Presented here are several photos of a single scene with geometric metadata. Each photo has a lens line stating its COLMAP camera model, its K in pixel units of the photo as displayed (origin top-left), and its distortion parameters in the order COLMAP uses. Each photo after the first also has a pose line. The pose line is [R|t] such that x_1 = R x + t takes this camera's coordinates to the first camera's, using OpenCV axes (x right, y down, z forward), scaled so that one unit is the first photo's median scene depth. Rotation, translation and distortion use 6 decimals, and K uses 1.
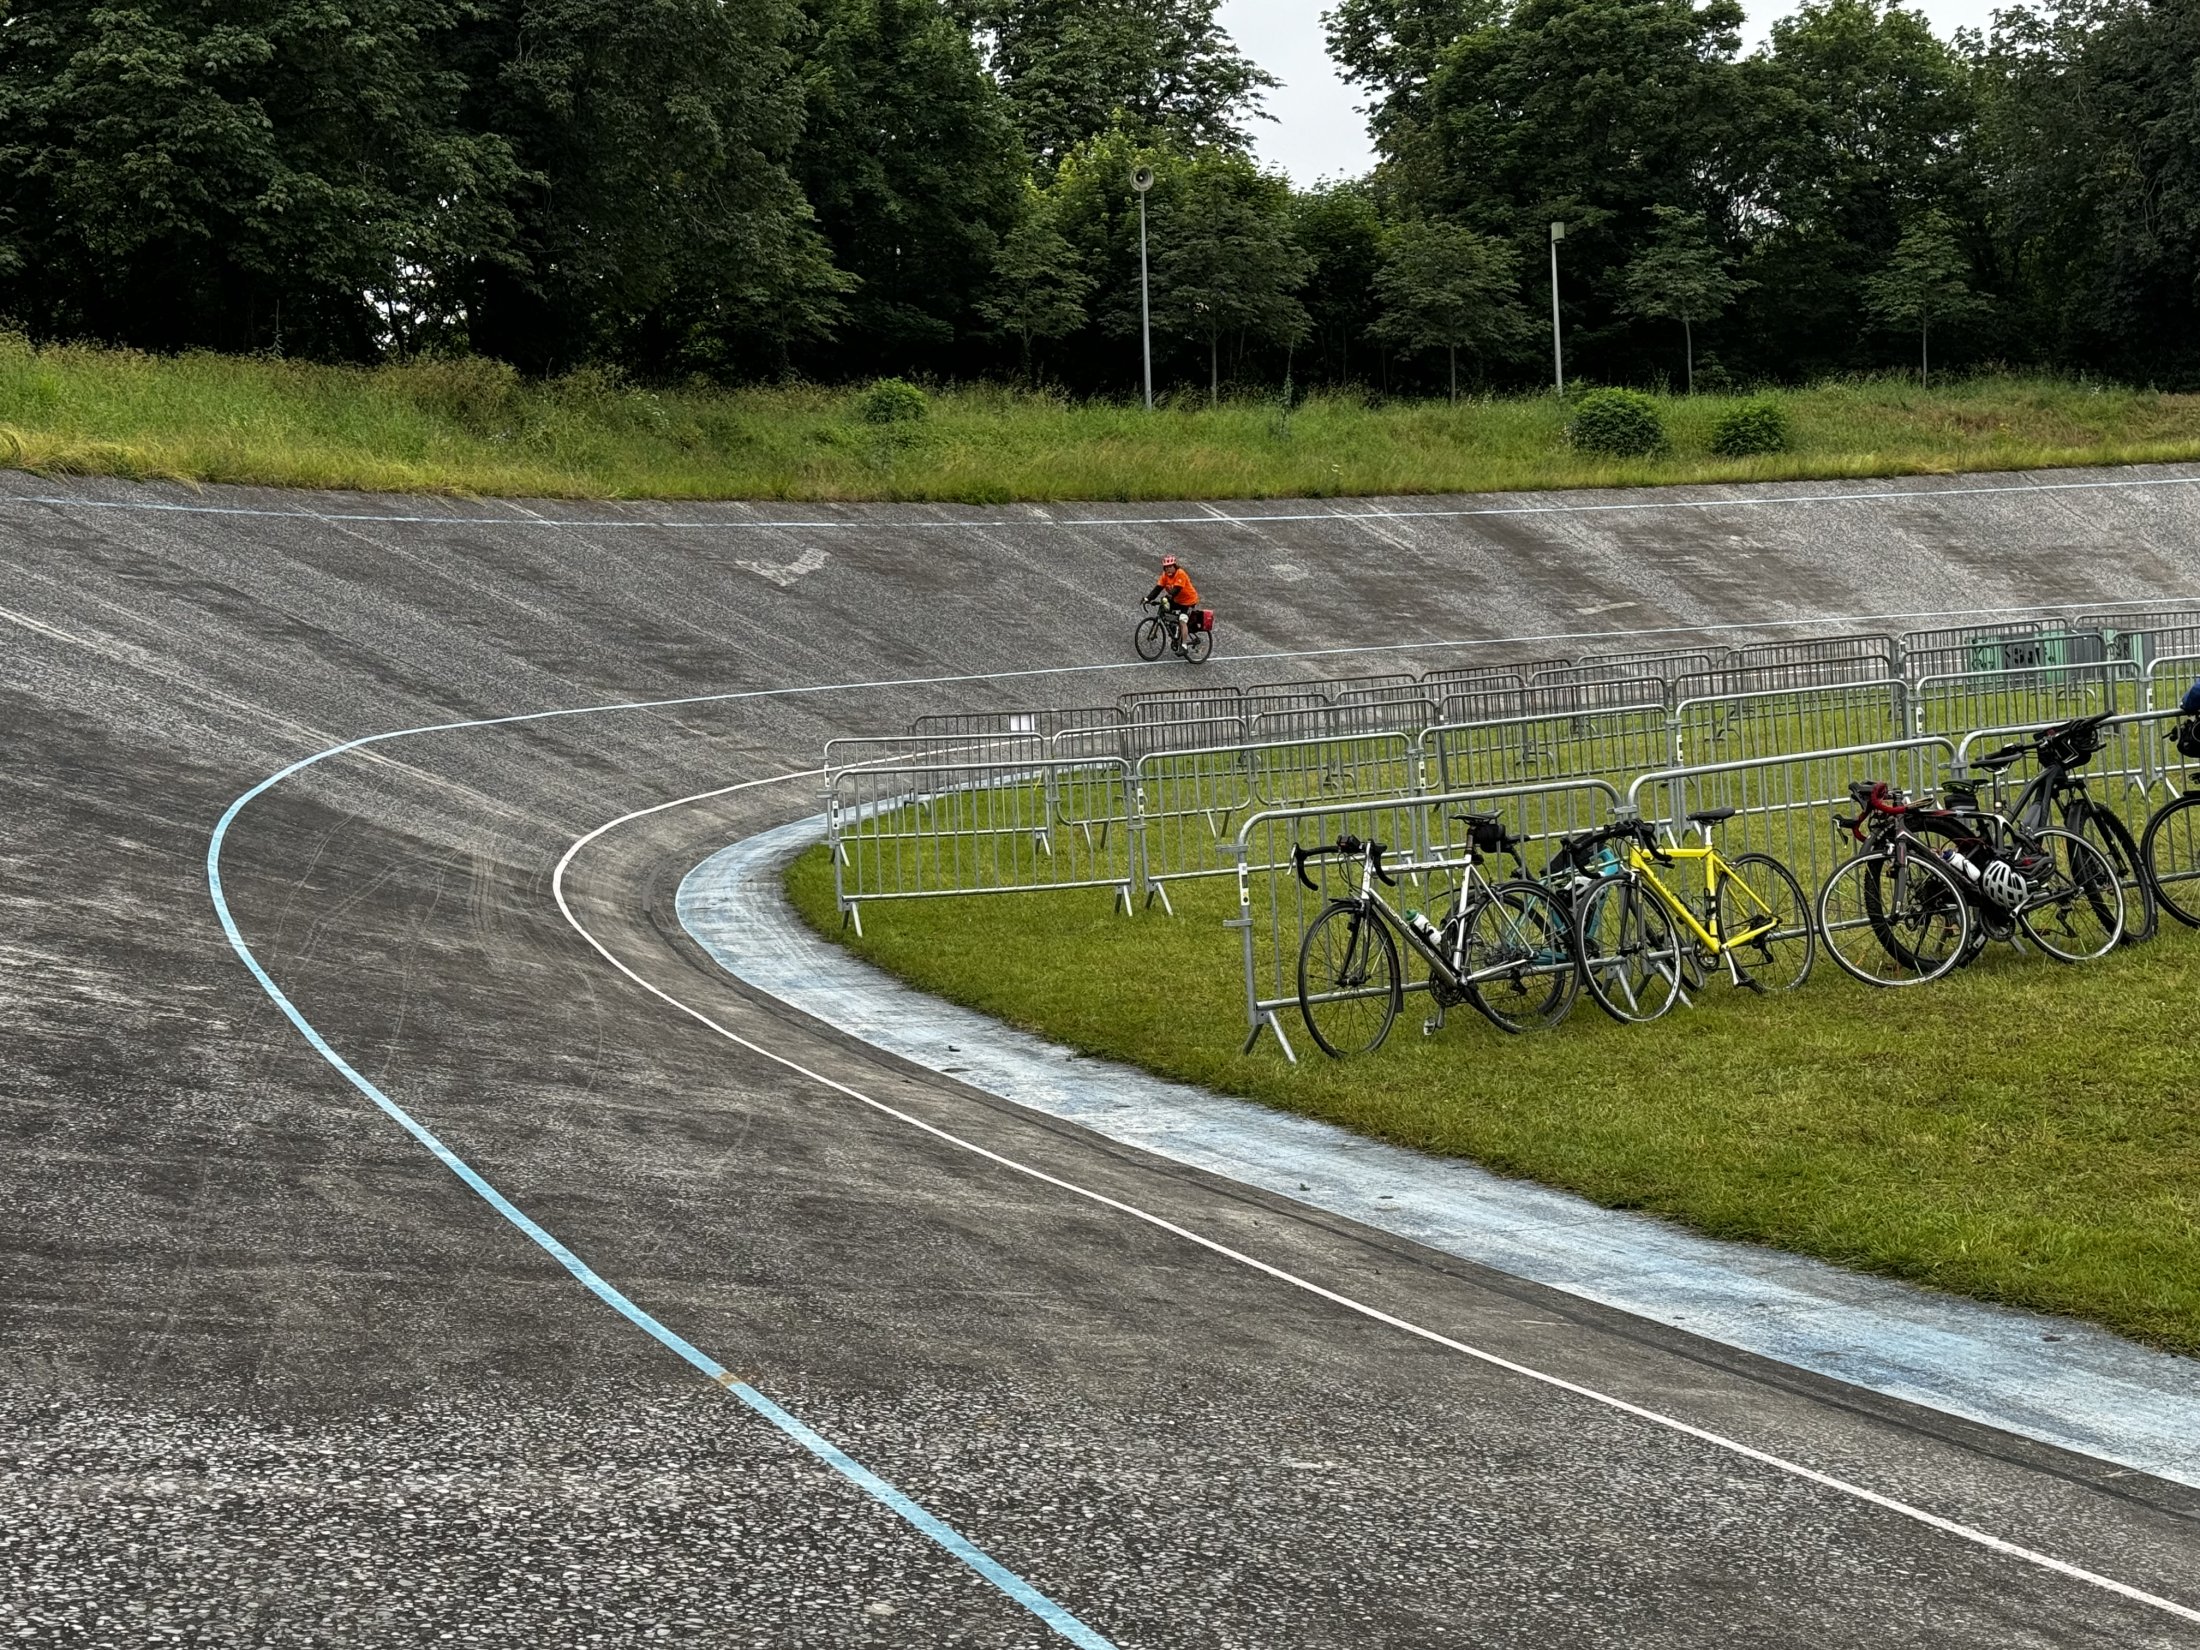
lens RADIAL K [[3190.5, 0, 1100.8], [0, 3190.5, 828.8], [0, 0, 1]] dist [0.036246, 0.000000]
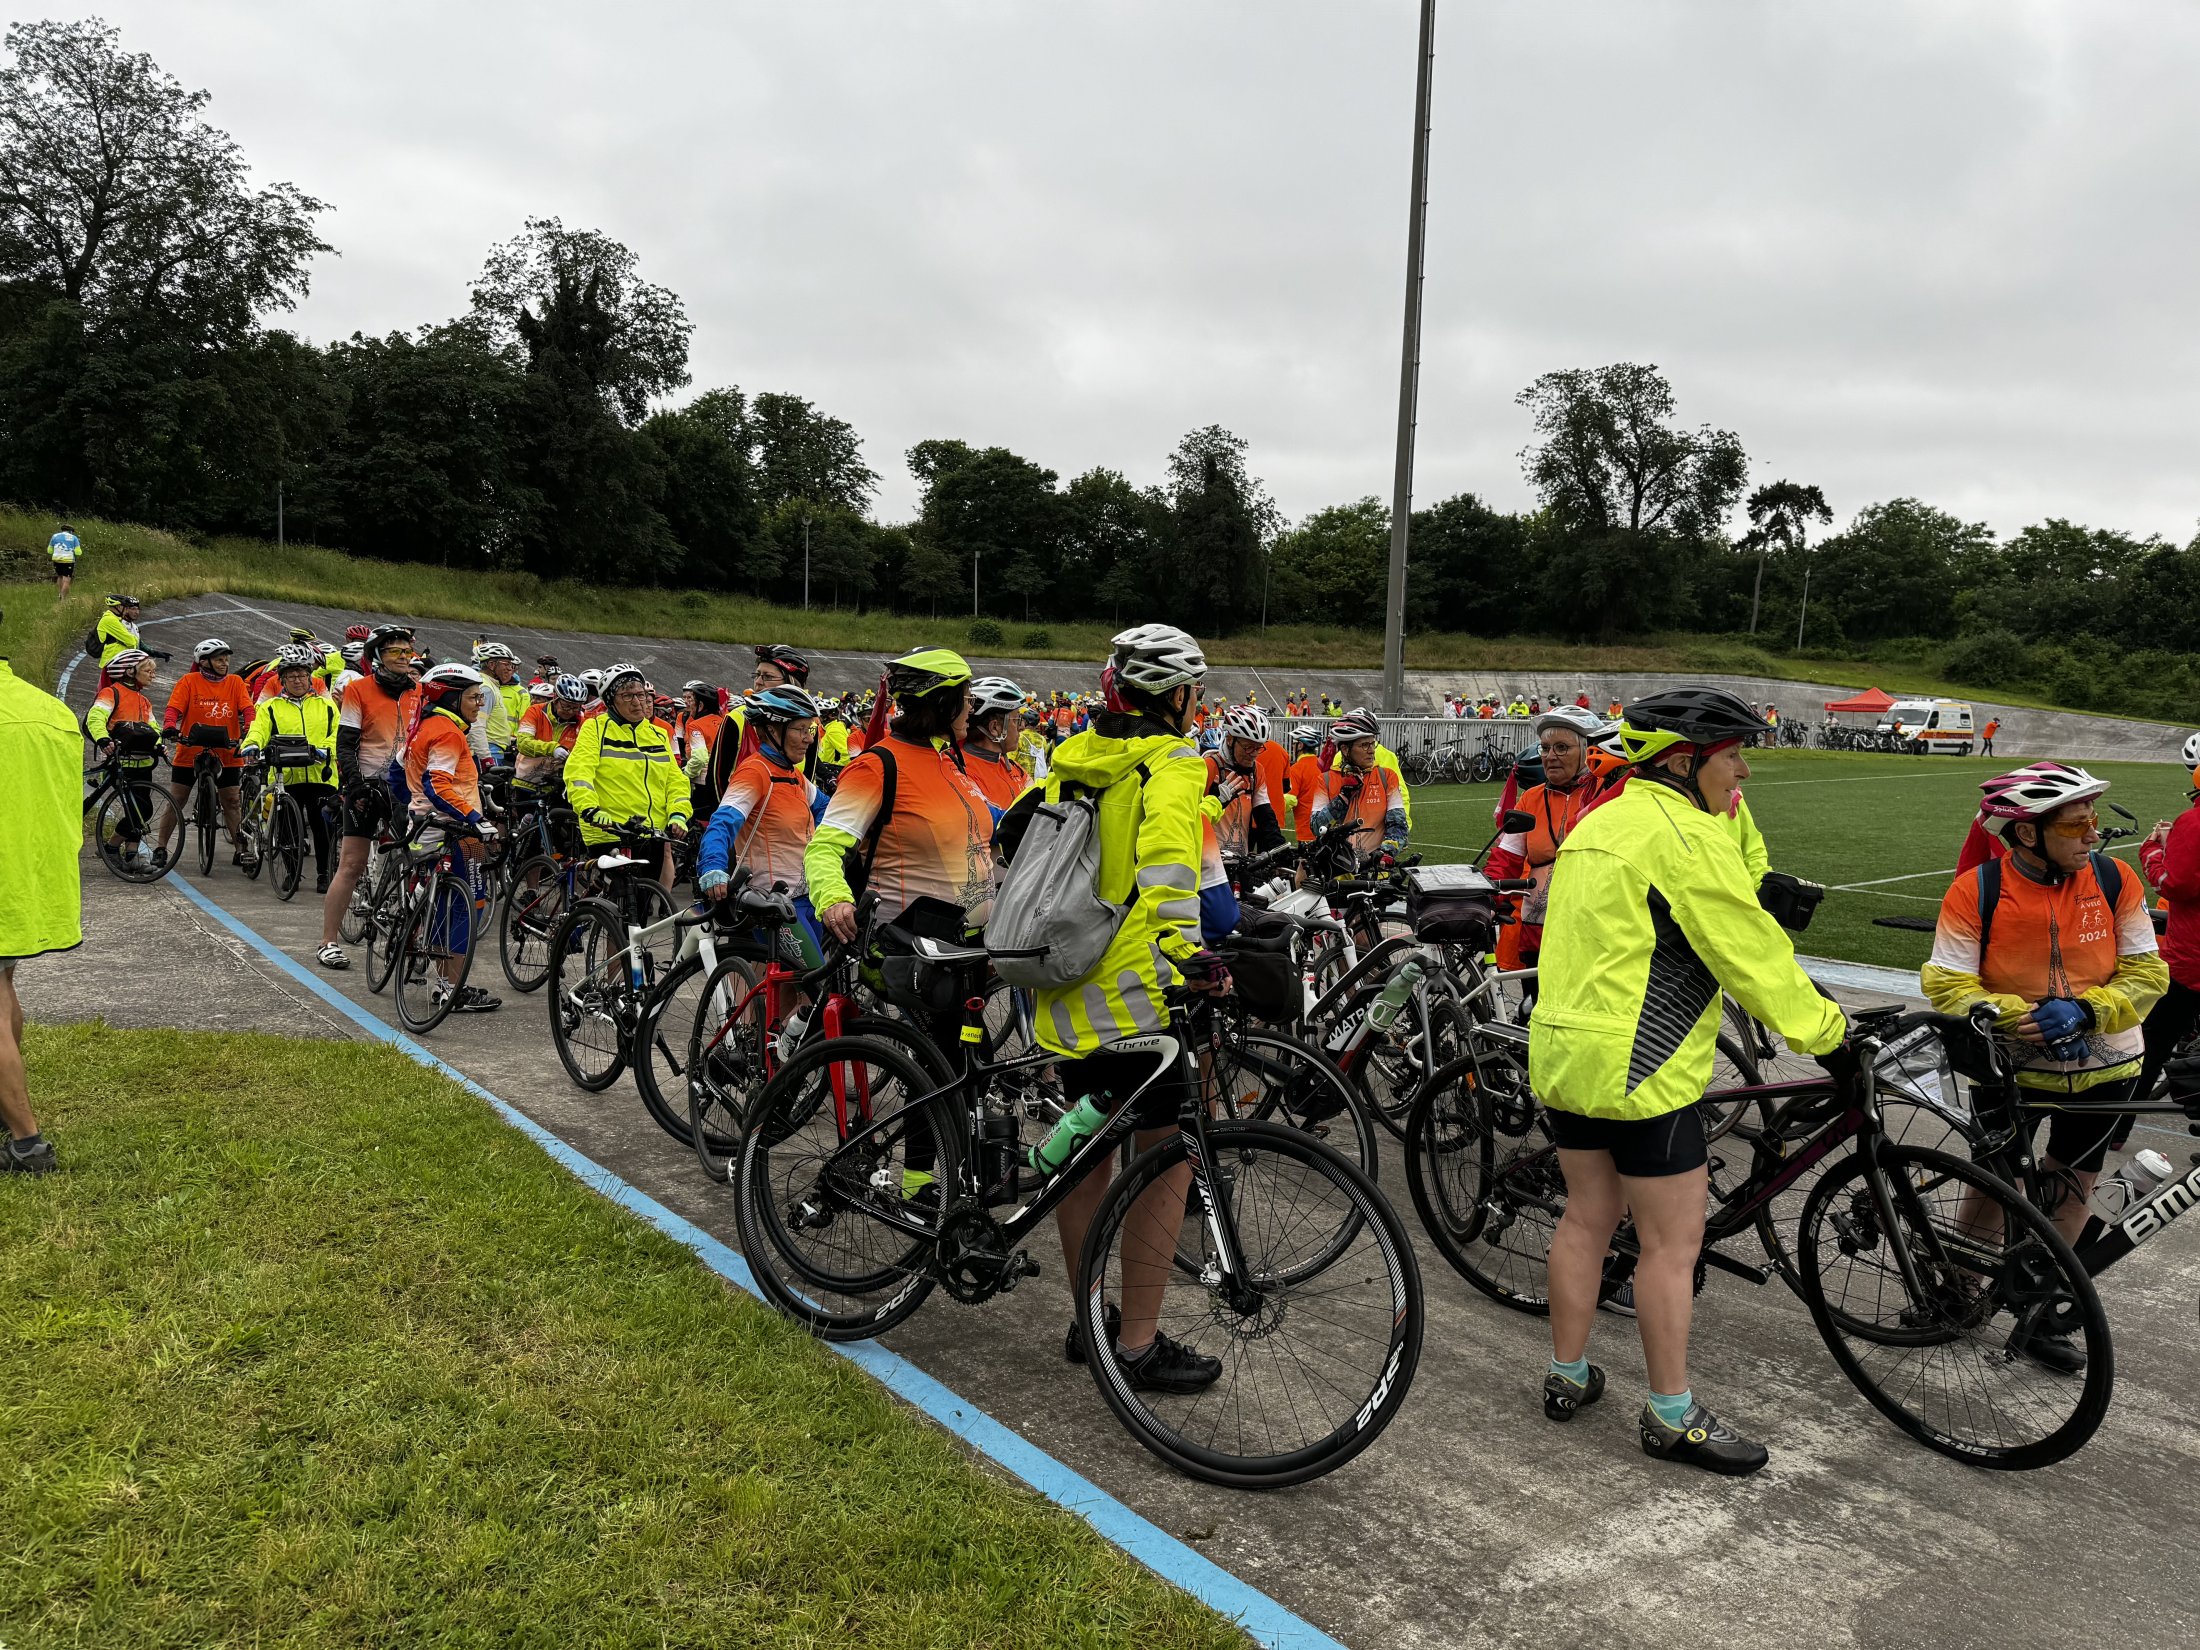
lens RADIAL K [[1521.1, 0, 1104.4], [0, 1521.1, 810.0], [0, 0, 1]] dist [-0.000252, -0.000478]
pose [[0.982632, 0.065563, 0.173600, 0.051088], [-0.065859, 0.997821, -0.004056, 0.015508], [-0.173487, -0.007448, 0.984808, -0.231073]]
